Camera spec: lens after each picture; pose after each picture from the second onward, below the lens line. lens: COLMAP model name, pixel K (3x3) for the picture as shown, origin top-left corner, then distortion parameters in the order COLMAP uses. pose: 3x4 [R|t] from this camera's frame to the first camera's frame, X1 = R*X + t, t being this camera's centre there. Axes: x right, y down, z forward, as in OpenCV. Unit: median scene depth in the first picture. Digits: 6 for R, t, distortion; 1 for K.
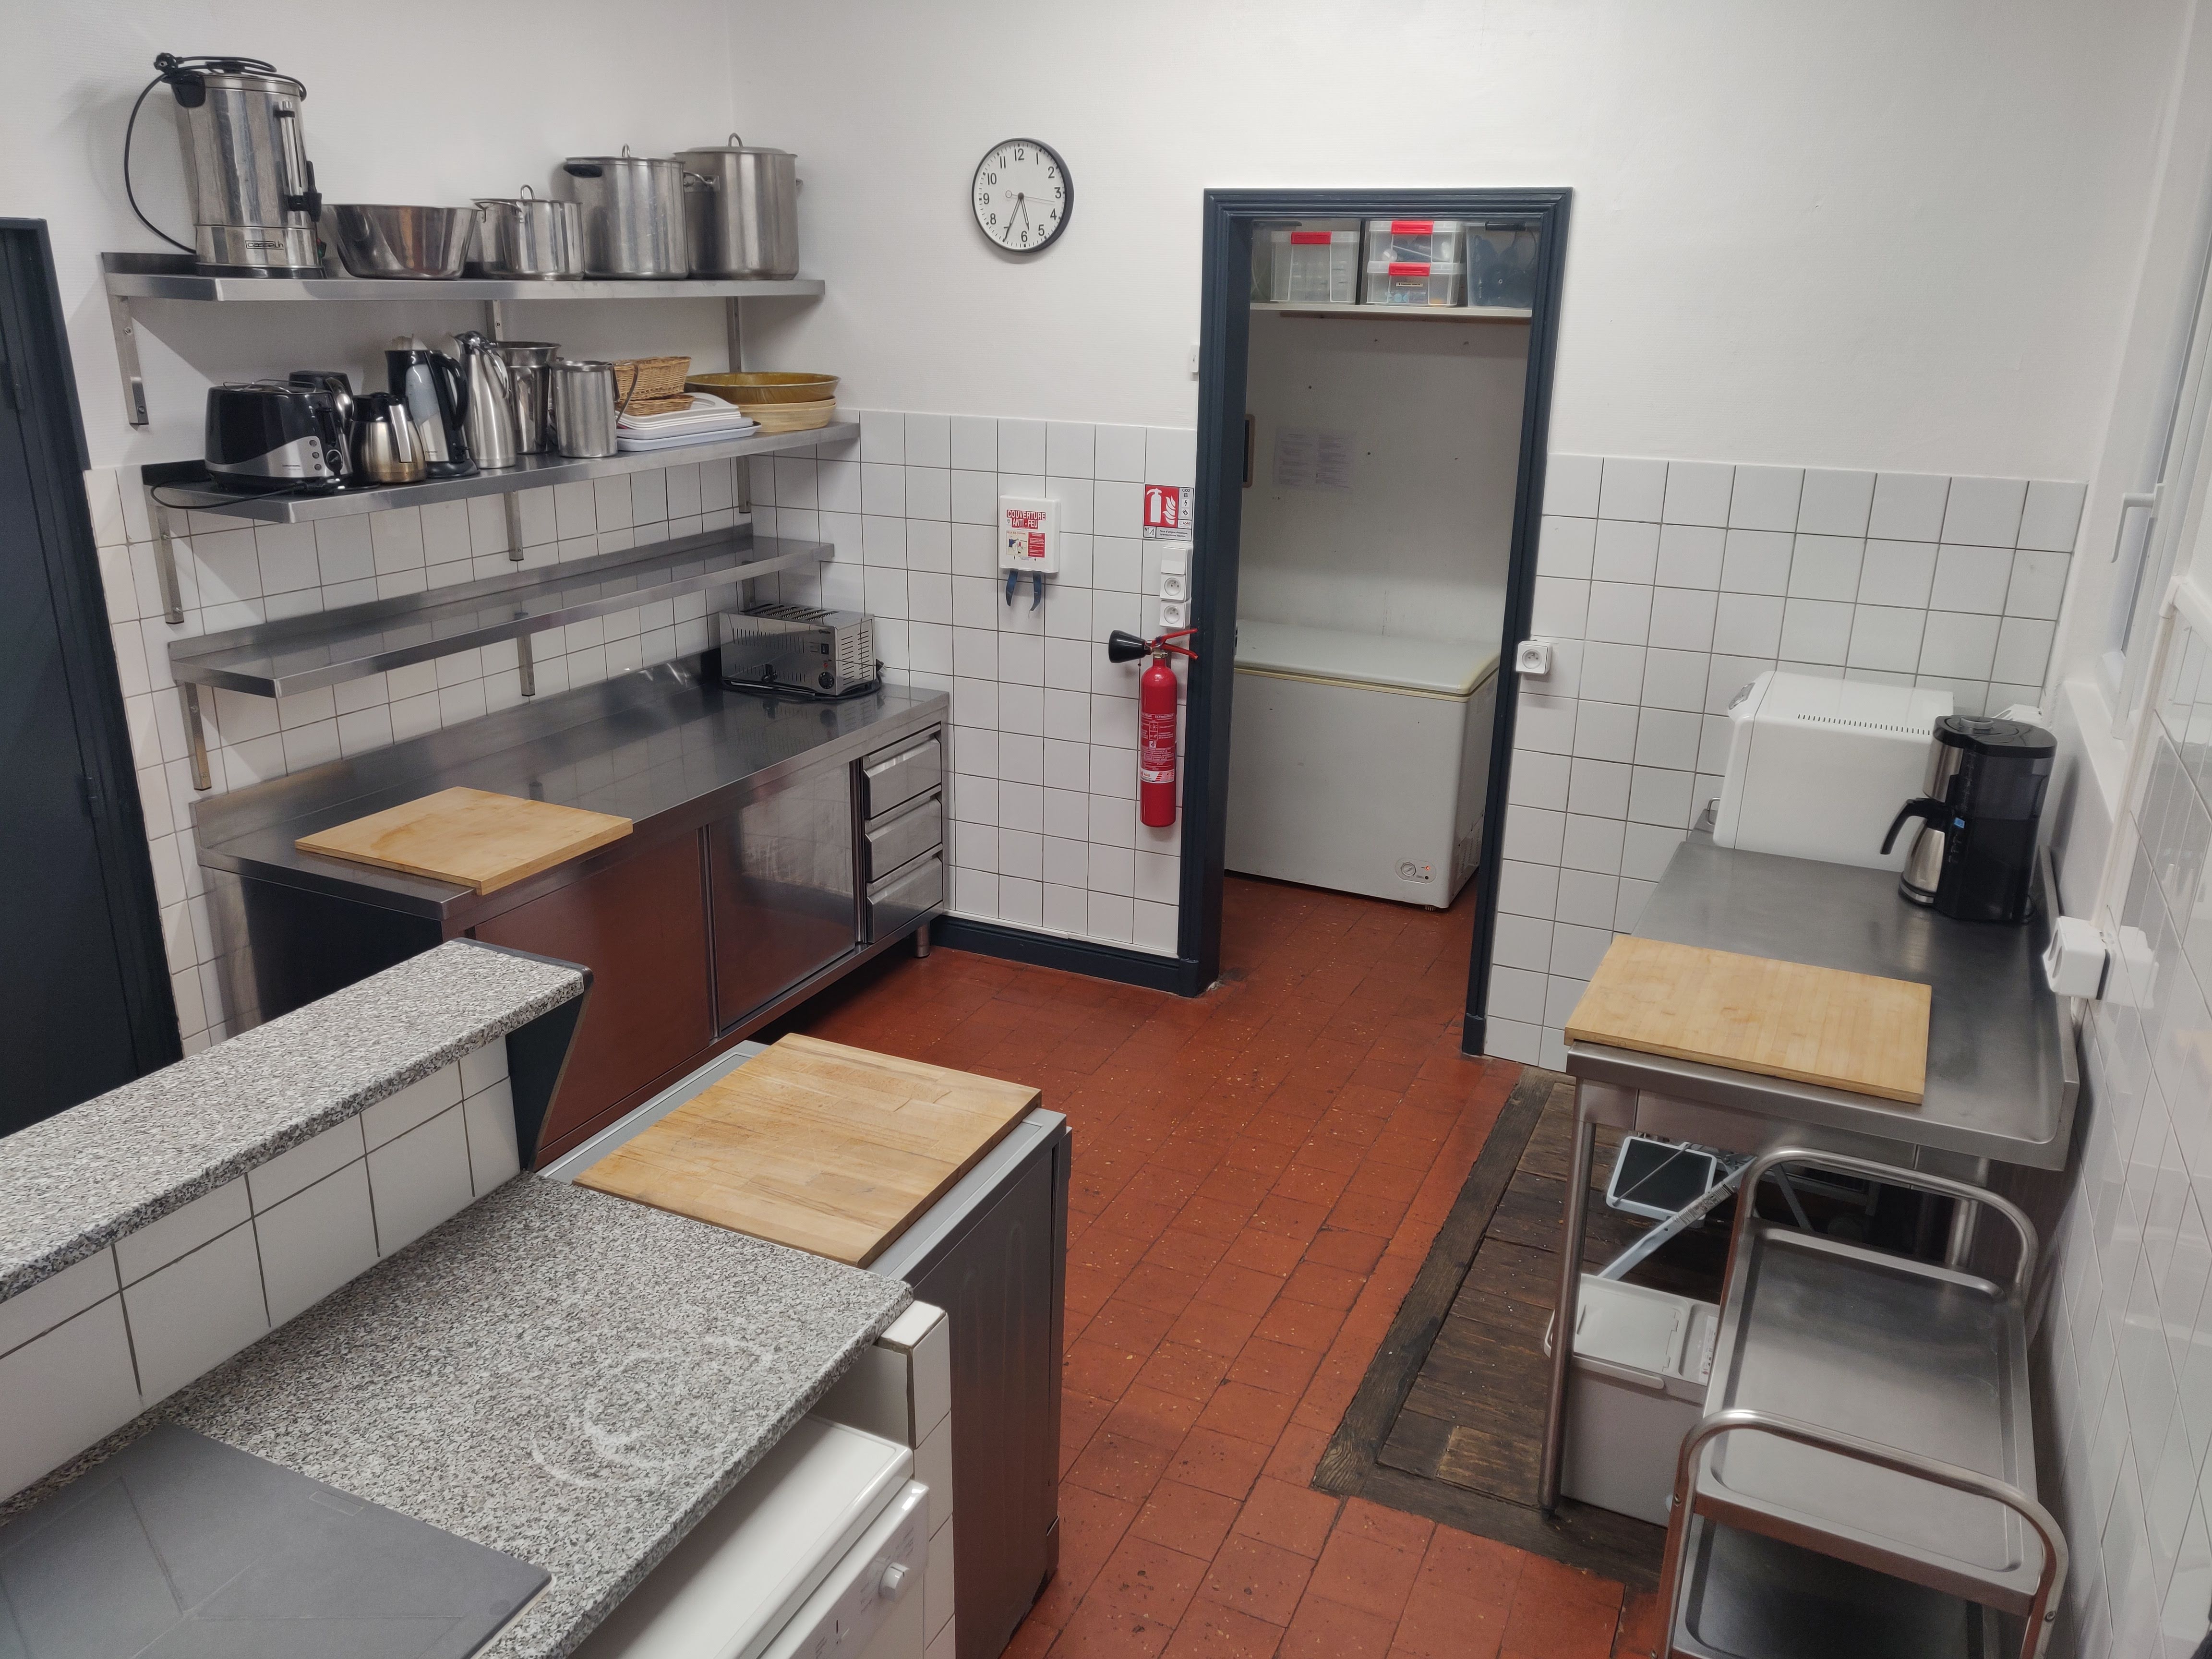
lens RADIAL K [[1703.4, 0, 1101.7], [0, 1703.4, 871.4], [0, 0, 1]] dist [0.052927, -0.005293]
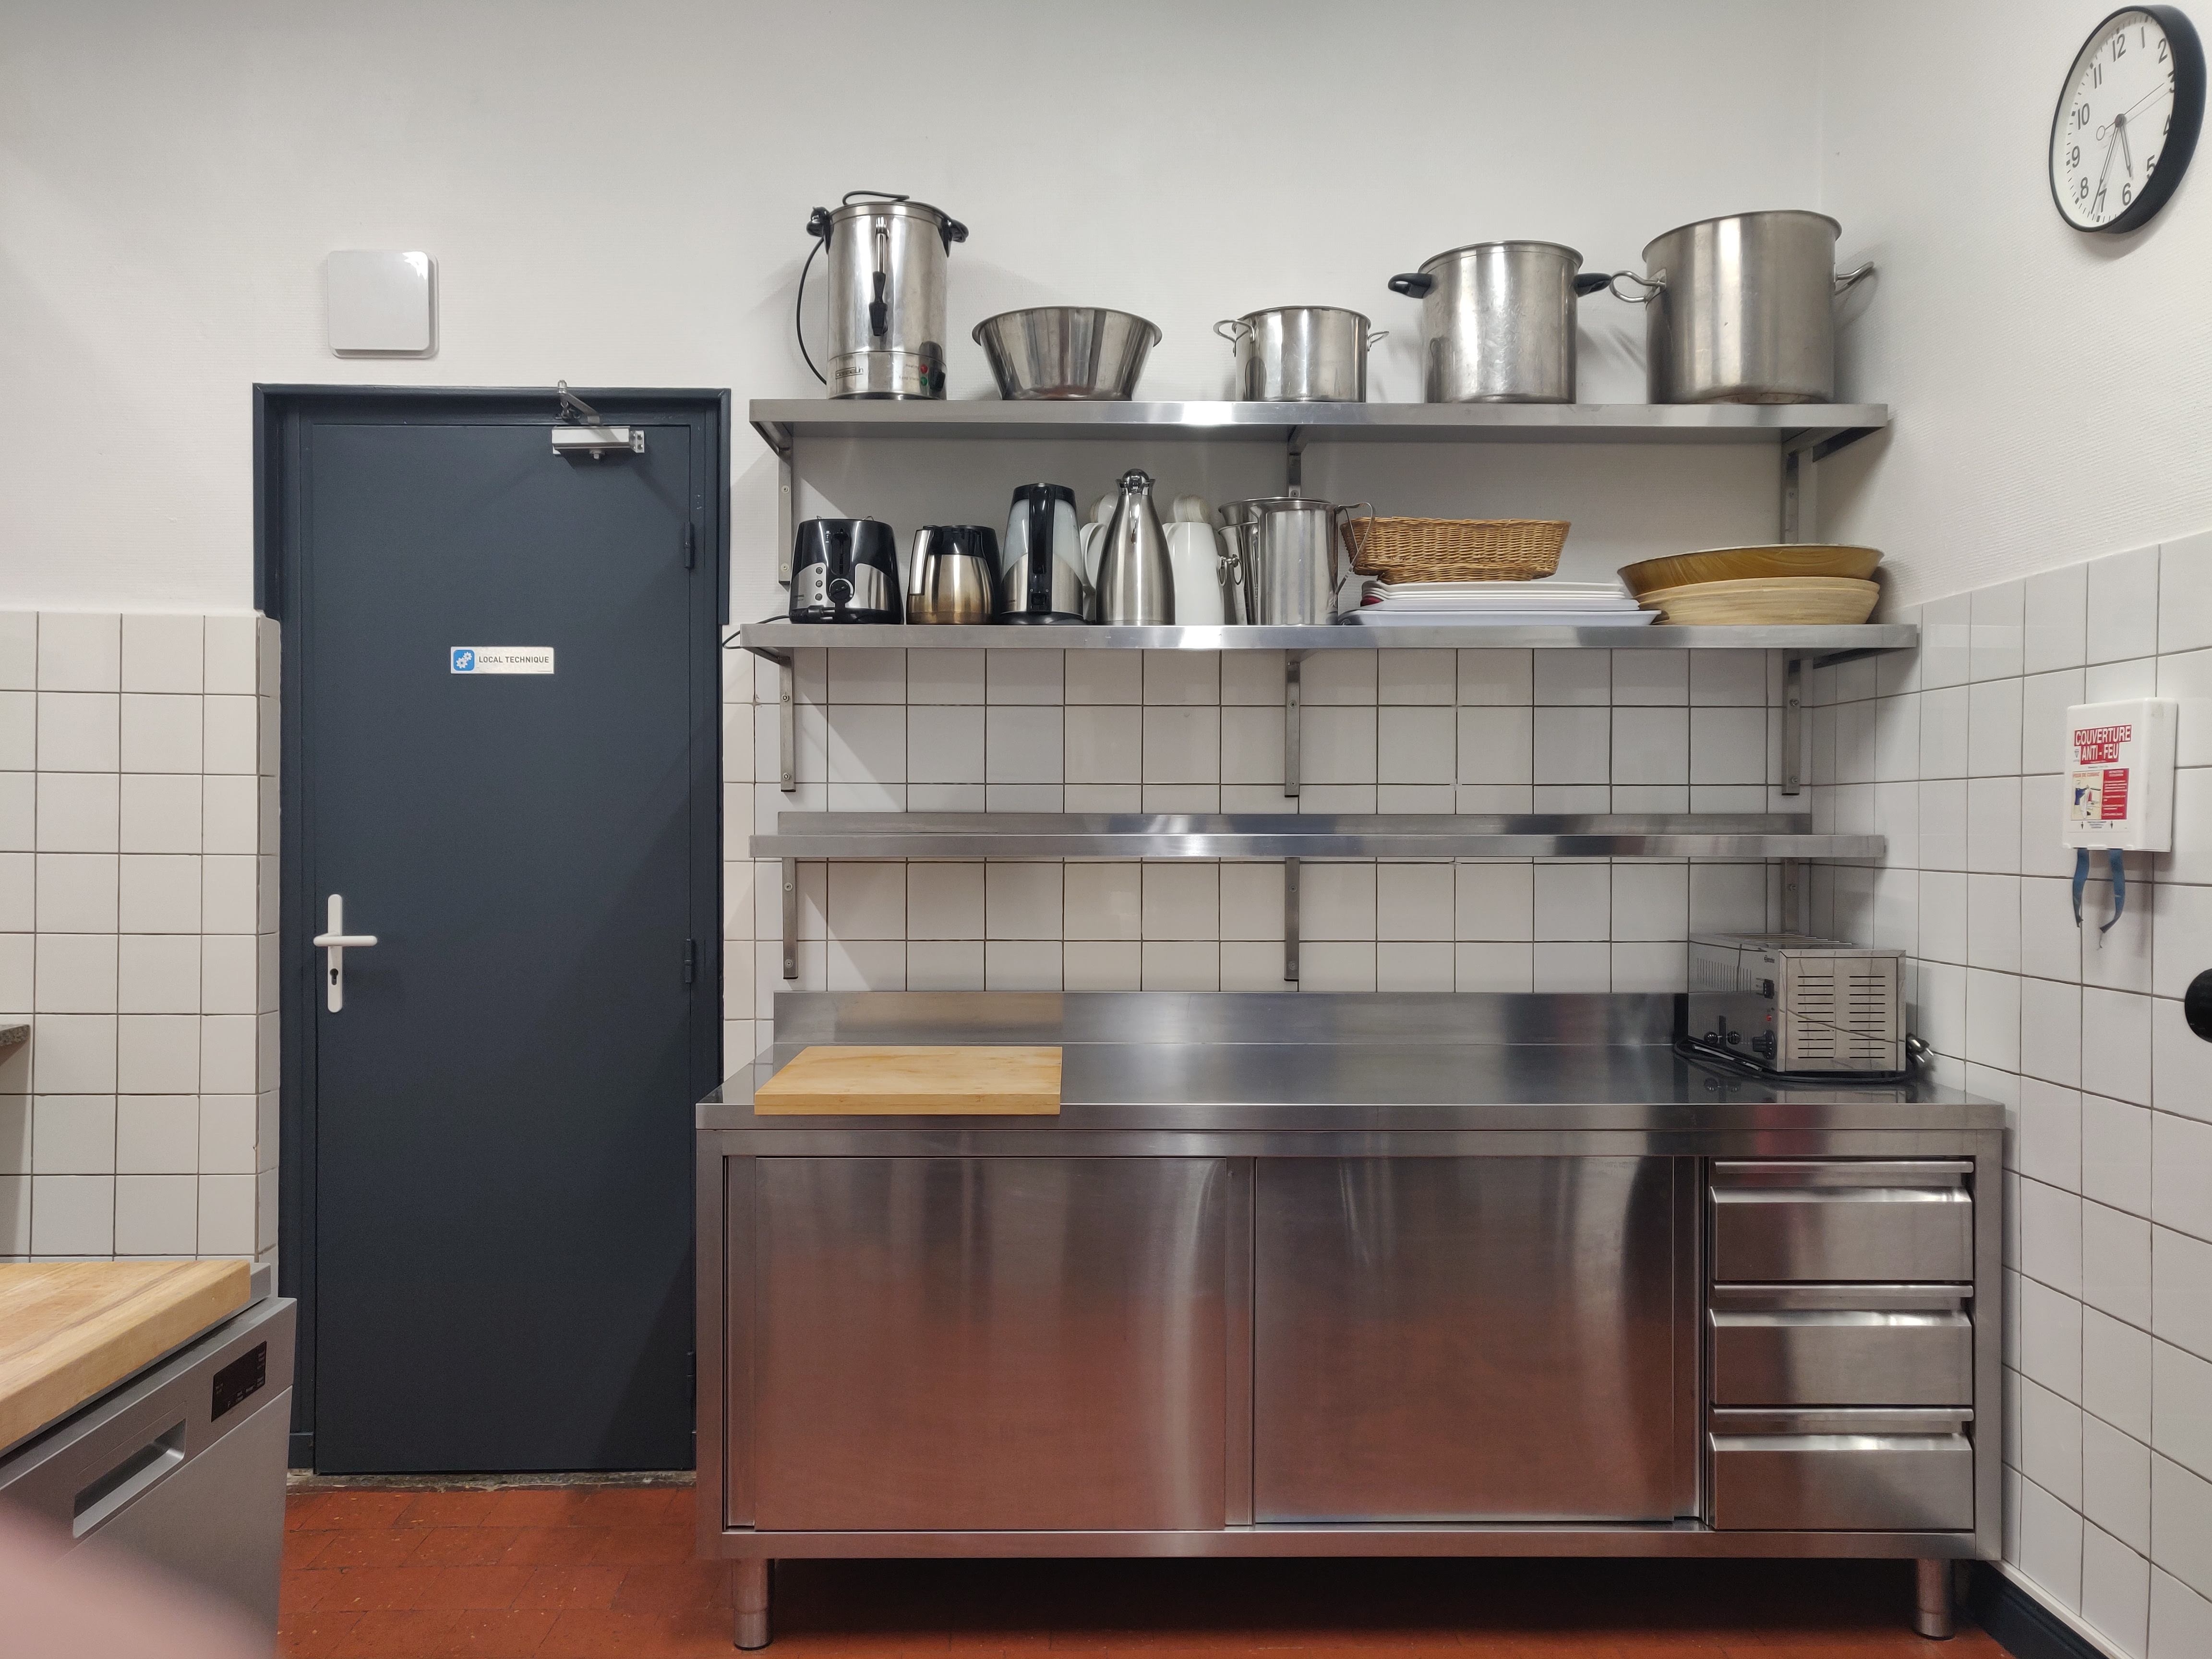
lens RADIAL K [[1703.4, 0, 1101.7], [0, 1703.4, 871.4], [0, 0, 1]] dist [0.052927, -0.005293]
pose [[0.456838, 0.014388, -0.889434, 0.263277], [-0.297460, 0.944781, -0.137500, -0.020408], [0.838342, 0.327386, 0.435892, 0.559582]]
